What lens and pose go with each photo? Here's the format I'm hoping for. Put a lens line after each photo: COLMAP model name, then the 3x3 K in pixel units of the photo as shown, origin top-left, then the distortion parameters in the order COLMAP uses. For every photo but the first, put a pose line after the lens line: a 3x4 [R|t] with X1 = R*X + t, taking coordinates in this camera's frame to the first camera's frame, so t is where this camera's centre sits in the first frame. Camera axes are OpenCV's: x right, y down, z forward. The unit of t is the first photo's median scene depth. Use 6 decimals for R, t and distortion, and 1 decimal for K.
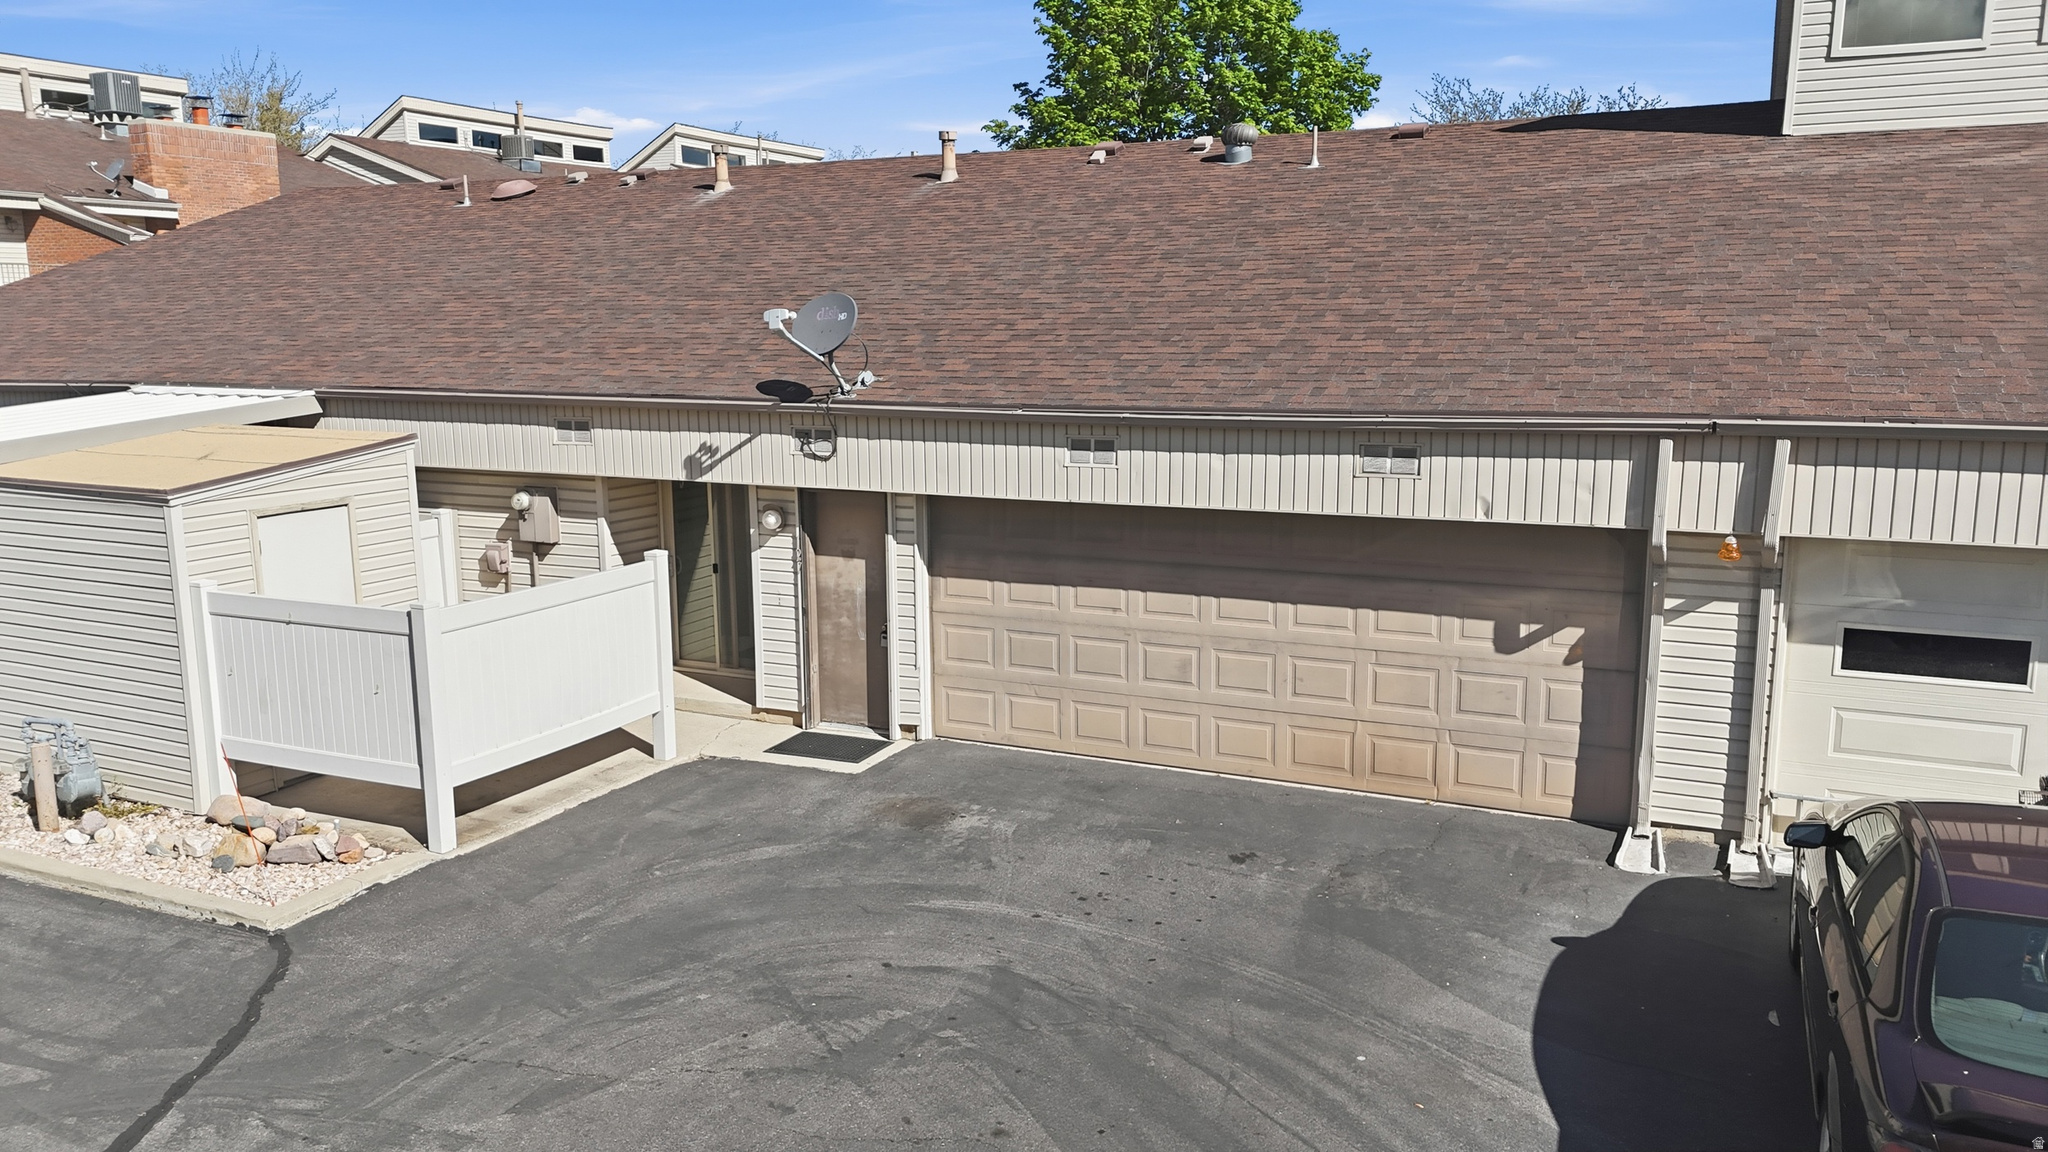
lens RADIAL K [[1504.5, 0, 1027.0], [0, 1504.5, 584.9], [0, 0, 1]] dist [0.078887, -0.067482]
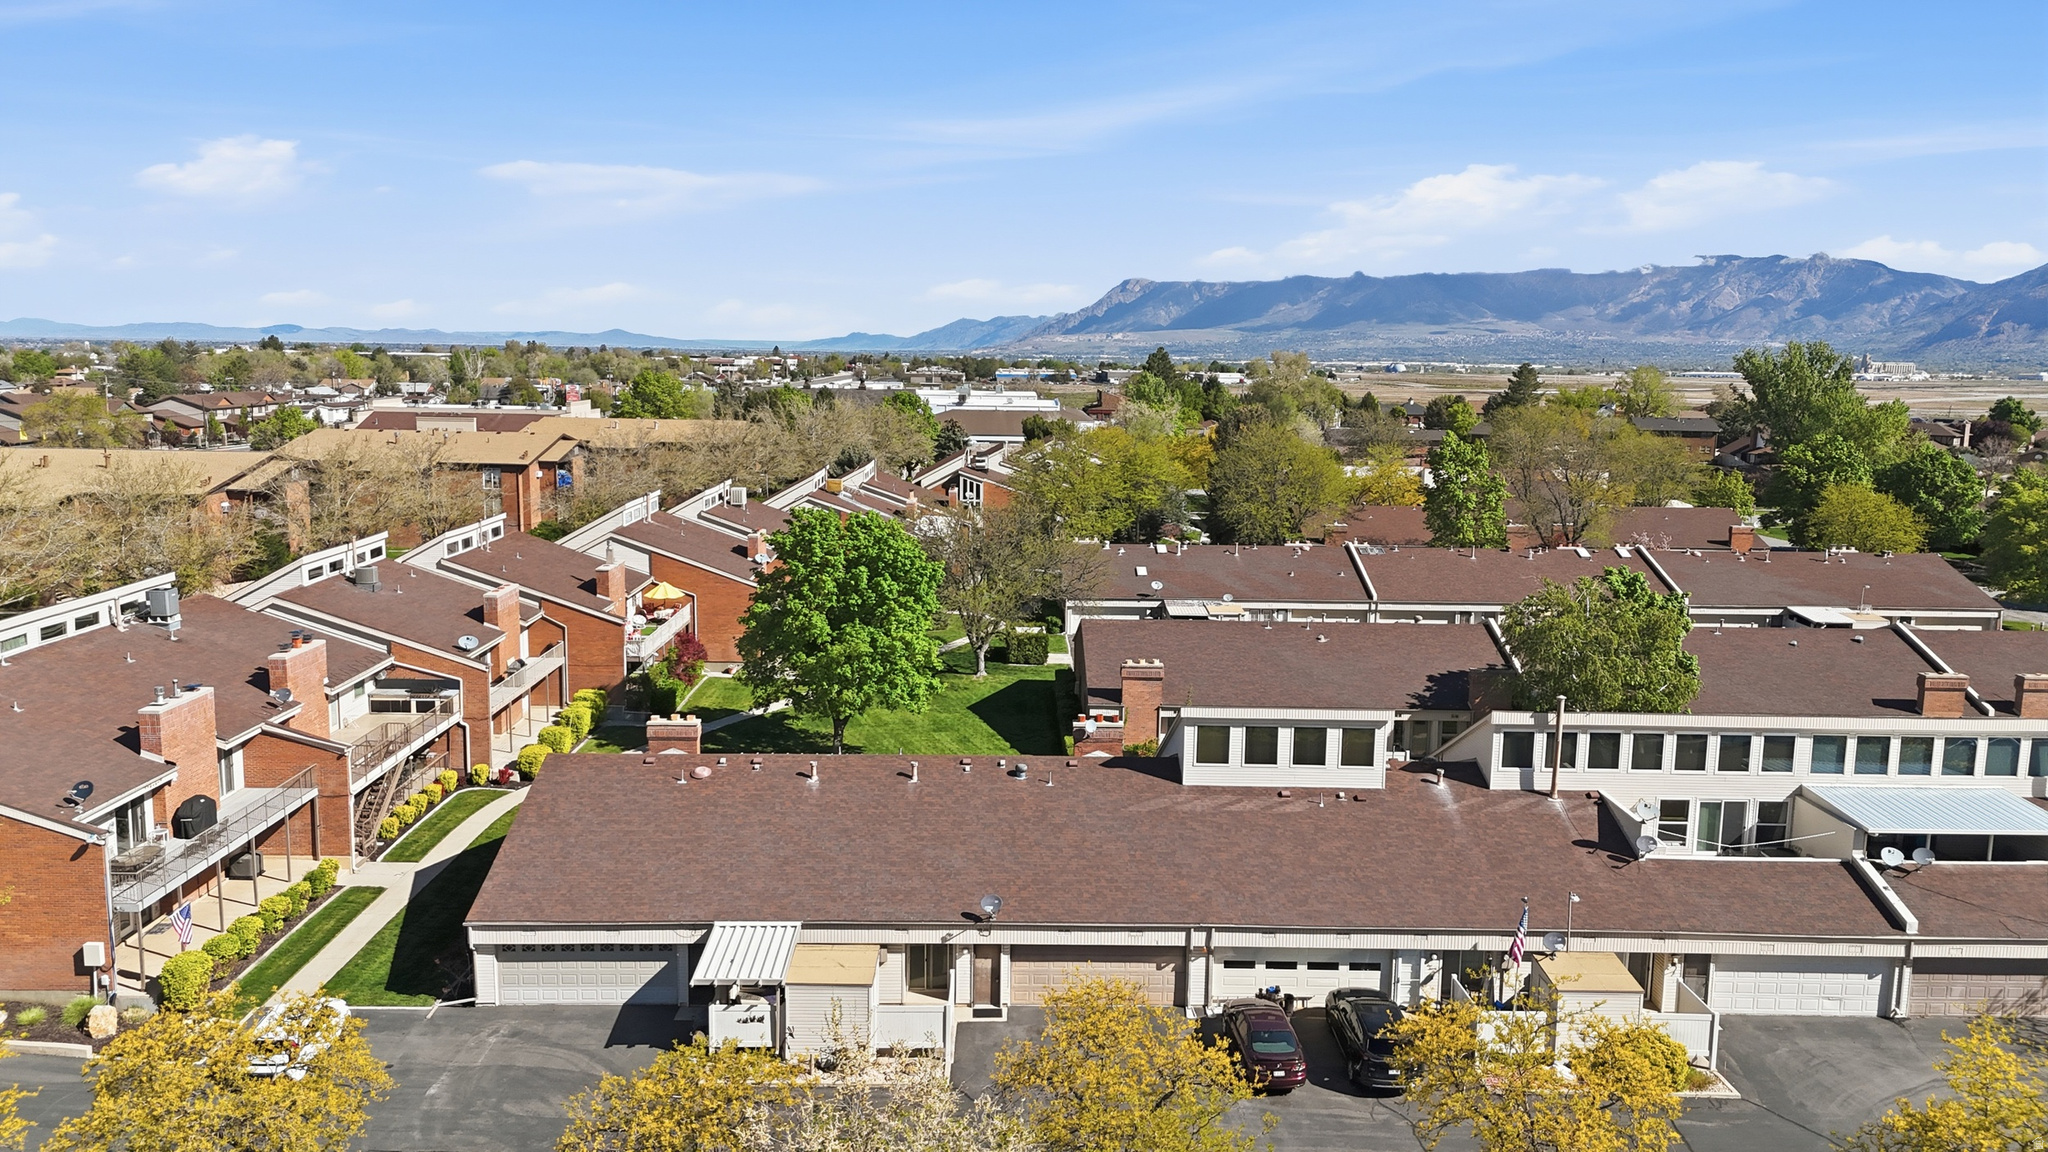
lens RADIAL K [[1504.5, 0, 1032.1], [0, 1504.5, 571.0], [0, 0, 1]] dist [0.078887, -0.067482]
pose [[0.891950, -0.045418, 0.449847, -2.049454], [0.056906, 0.998307, -0.012042, -1.143366], [-0.448538, 0.036340, 0.893024, -2.972037]]
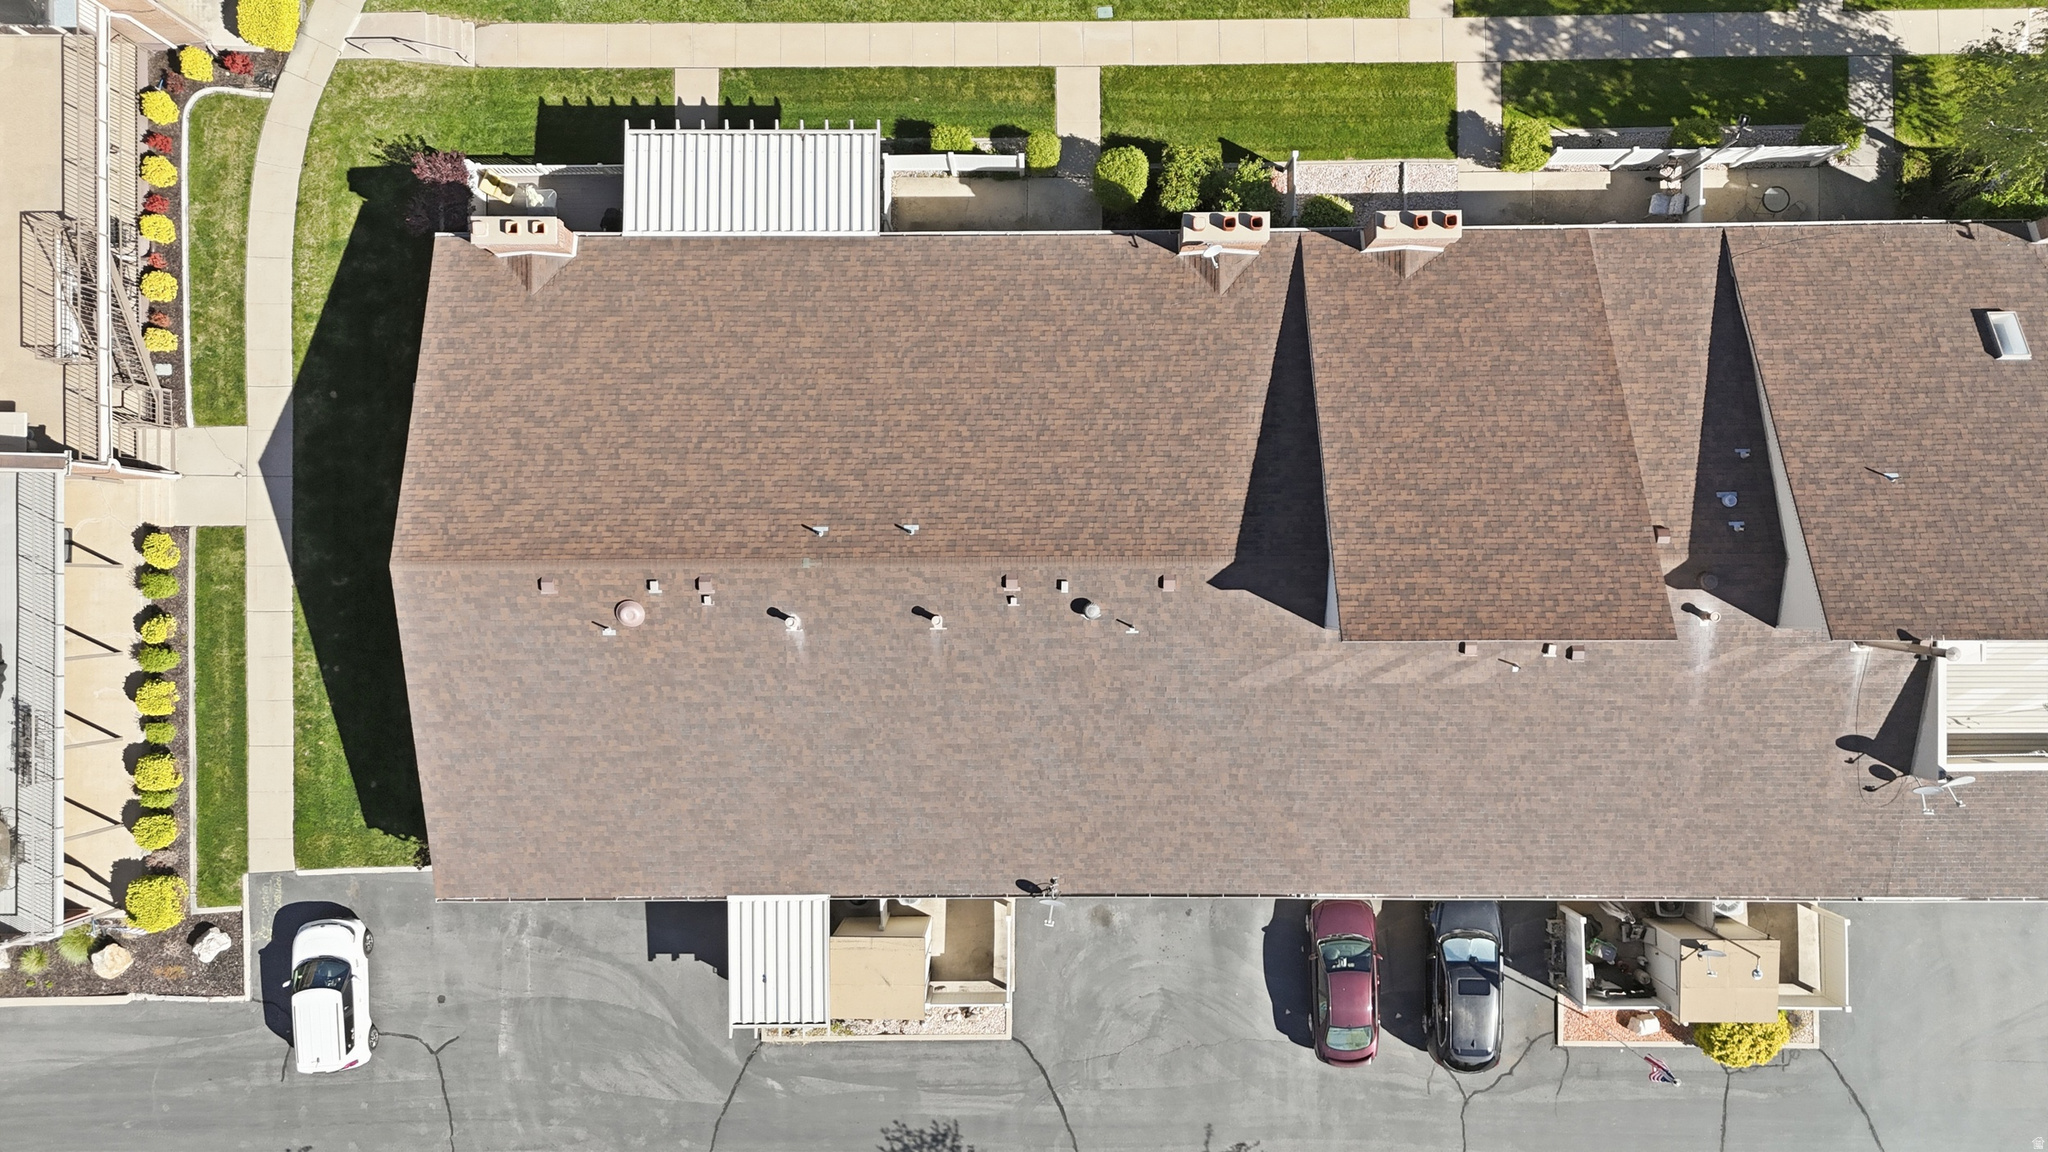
lens RADIAL K [[1504.5, 0, 1029.5], [0, 1504.5, 582.1], [0, 0, 1]] dist [0.078887, -0.067482]
pose [[0.899949, -0.435972, 0.004525, 0.125584], [0.076523, 0.168162, 0.982785, -4.074463], [-0.429227, -0.884110, 0.184699, 1.218613]]
